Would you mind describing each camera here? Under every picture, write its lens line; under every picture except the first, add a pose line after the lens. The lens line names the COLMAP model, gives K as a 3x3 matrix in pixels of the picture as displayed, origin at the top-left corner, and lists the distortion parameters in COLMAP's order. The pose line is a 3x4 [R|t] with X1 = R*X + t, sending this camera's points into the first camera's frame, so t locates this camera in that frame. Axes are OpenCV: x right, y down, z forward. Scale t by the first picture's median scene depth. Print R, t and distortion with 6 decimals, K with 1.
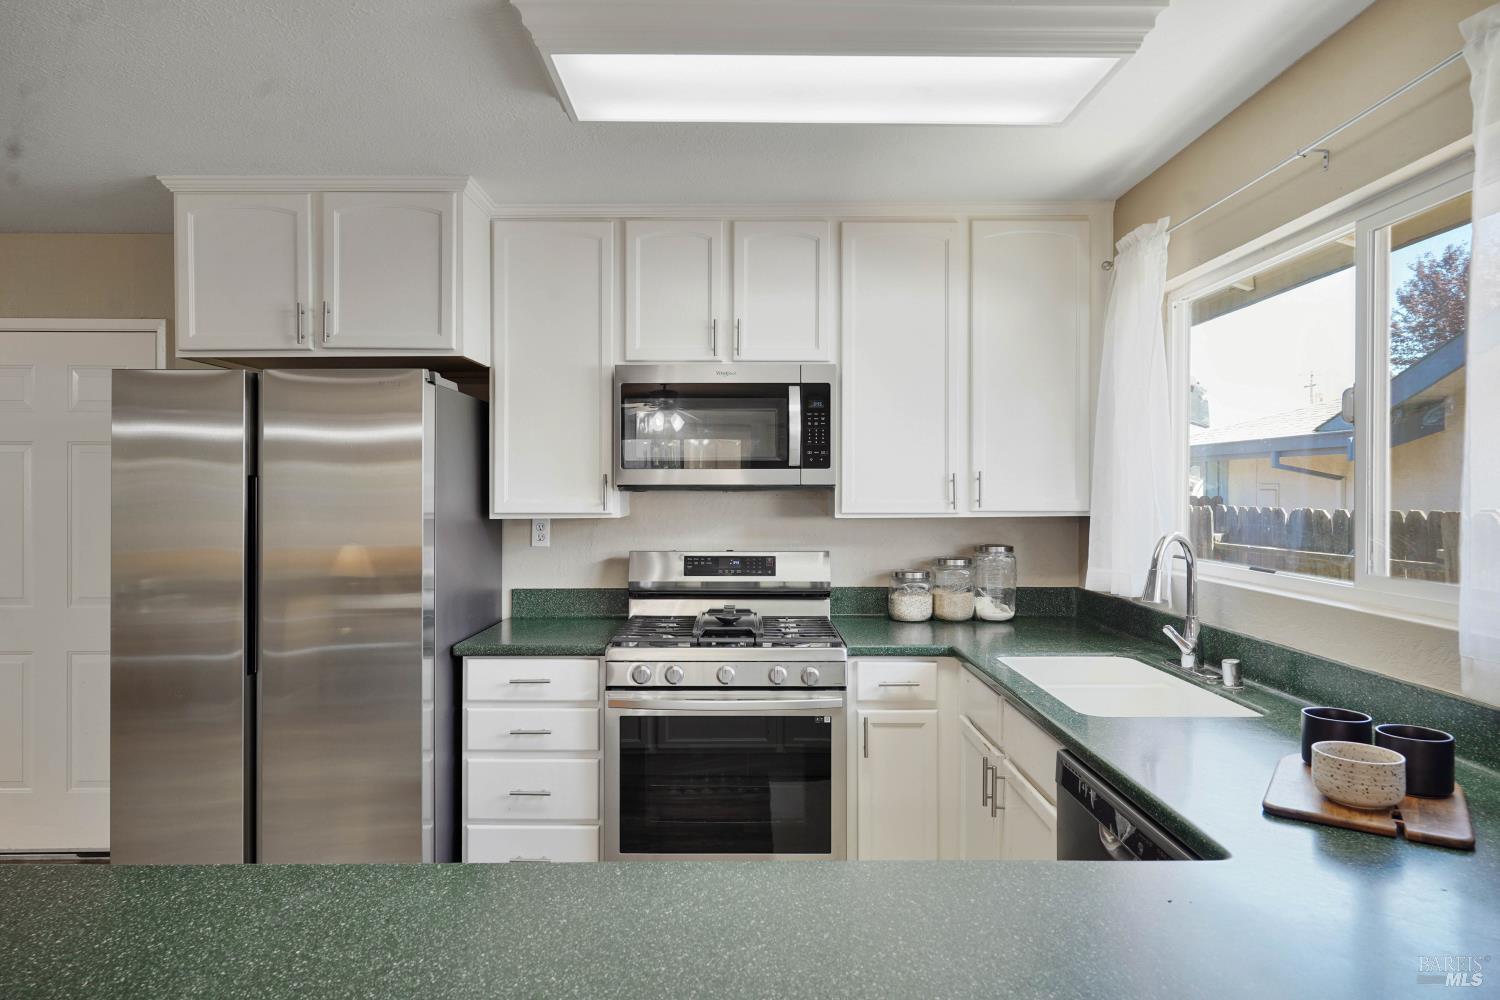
lens RADIAL K [[899.8, 0, 750.0], [0, 899.8, 500.0], [0, 0, 1]] dist [-0.000746, -0.001981]
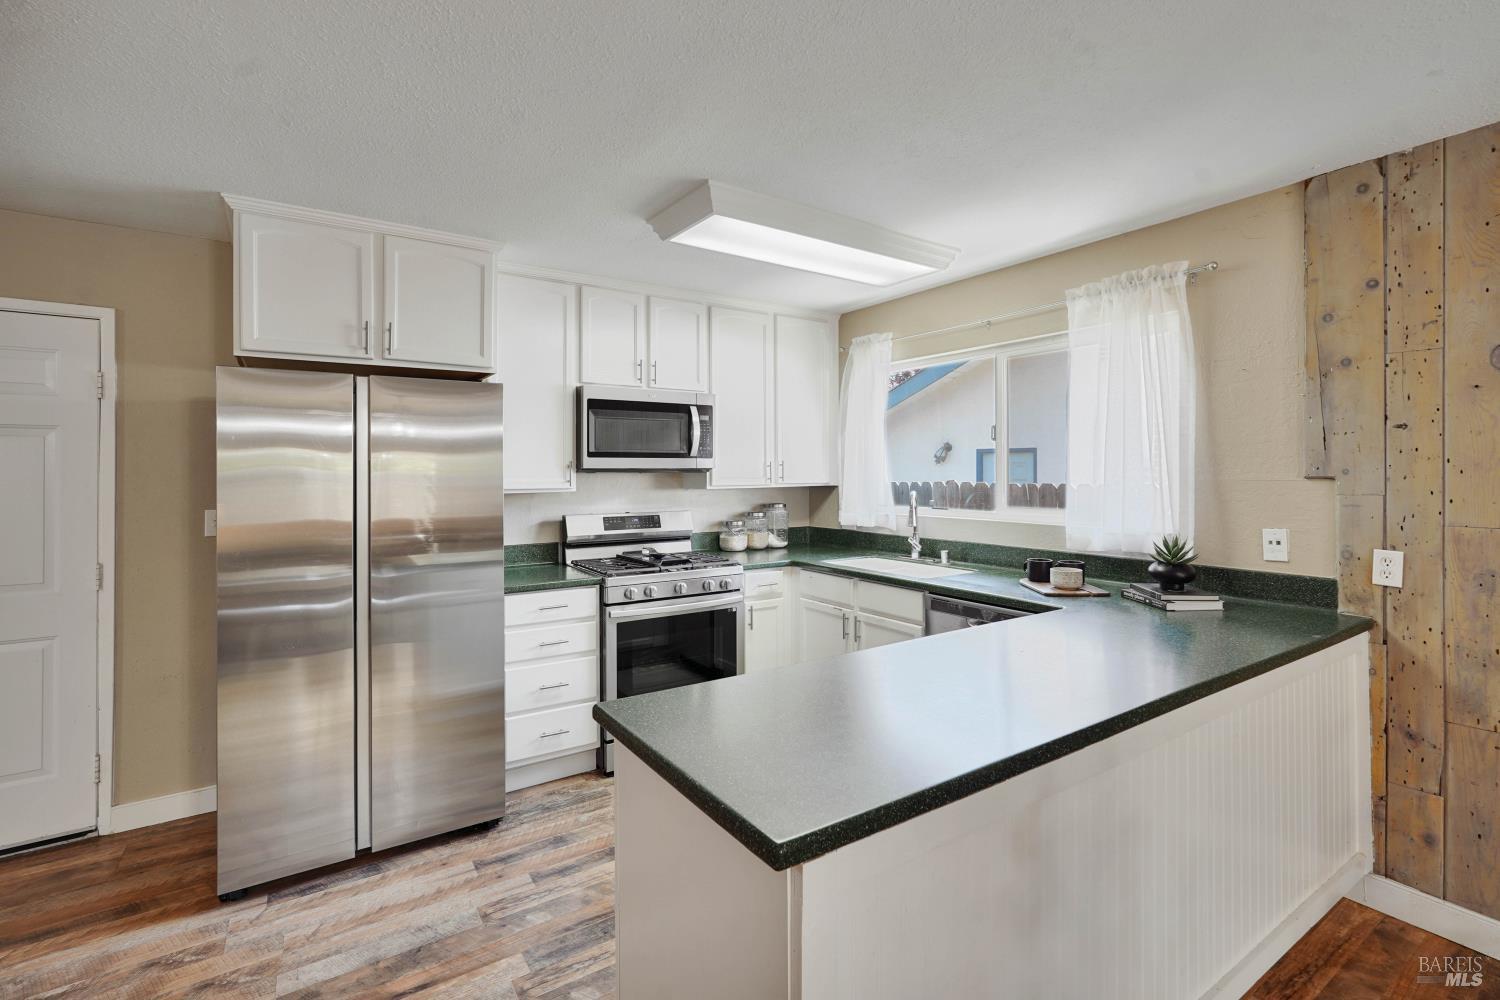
lens RADIAL K [[679.8, 0, 748.6], [0, 679.8, 476.2], [0, 0, 1]] dist [0.000700, 0.000262]
pose [[0.835784, -0.006937, 0.549015, -0.515077], [0.009608, 0.999952, -0.001993, 0.000111], [-0.548975, 0.006940, 0.835810, -0.059242]]
